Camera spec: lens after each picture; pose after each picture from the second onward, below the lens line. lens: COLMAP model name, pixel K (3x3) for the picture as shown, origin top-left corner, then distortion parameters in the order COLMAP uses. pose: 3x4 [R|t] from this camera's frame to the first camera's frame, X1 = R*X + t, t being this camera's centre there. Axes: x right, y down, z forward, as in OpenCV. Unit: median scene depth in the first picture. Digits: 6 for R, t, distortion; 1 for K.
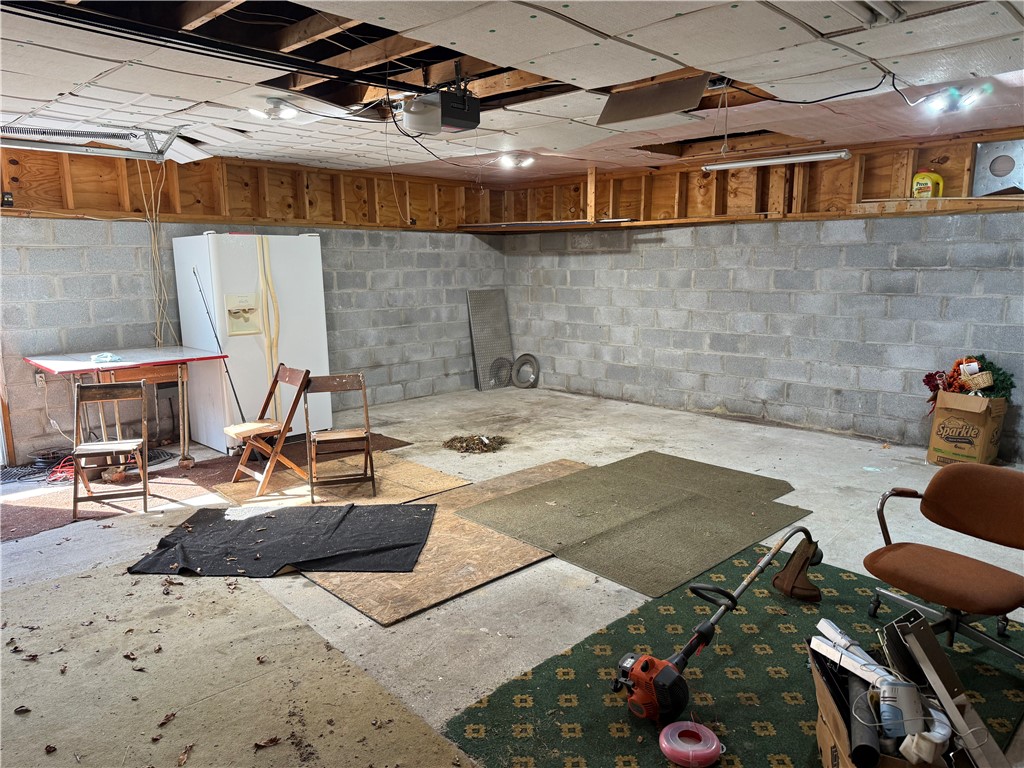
lens RADIAL K [[701.2, 0, 509.2], [0, 701.2, 384.2], [0, 0, 1]] dist [0.058635, -0.064651]
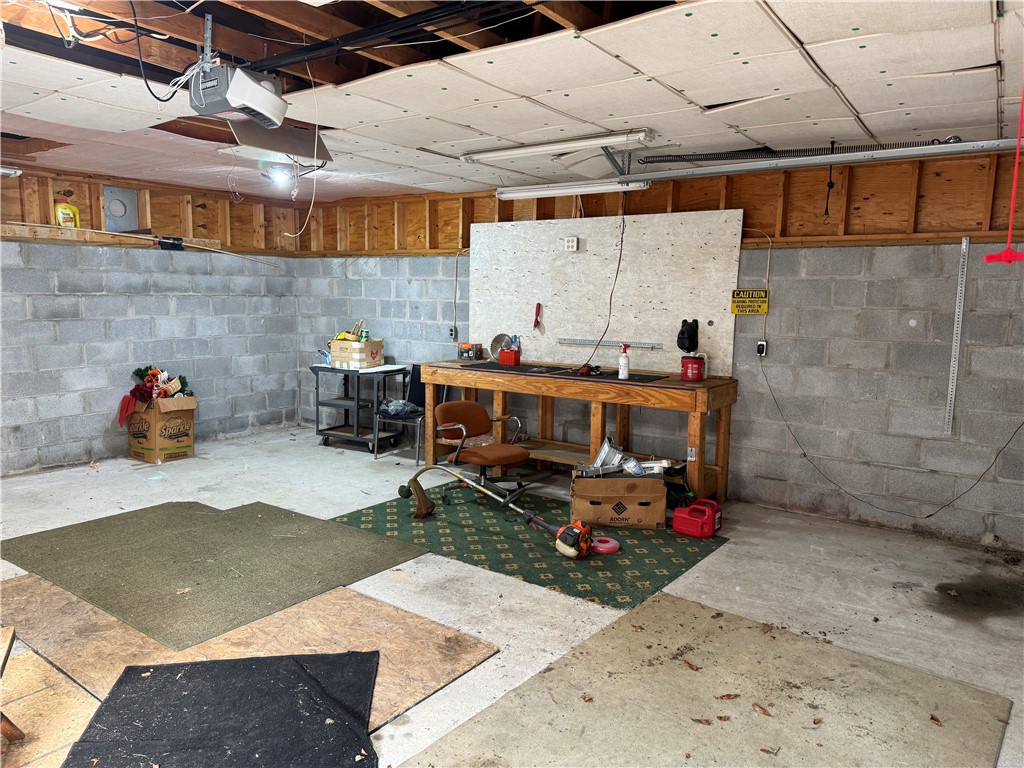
lens RADIAL K [[701.2, 0, 509.2], [0, 701.2, 384.2], [0, 0, 1]] dist [0.058635, -0.064651]
pose [[-0.144584, -0.127709, 0.981217, -0.591907], [0.158667, 0.975812, 0.150385, -0.093708], [-0.976688, 0.177430, -0.120824, 0.550343]]
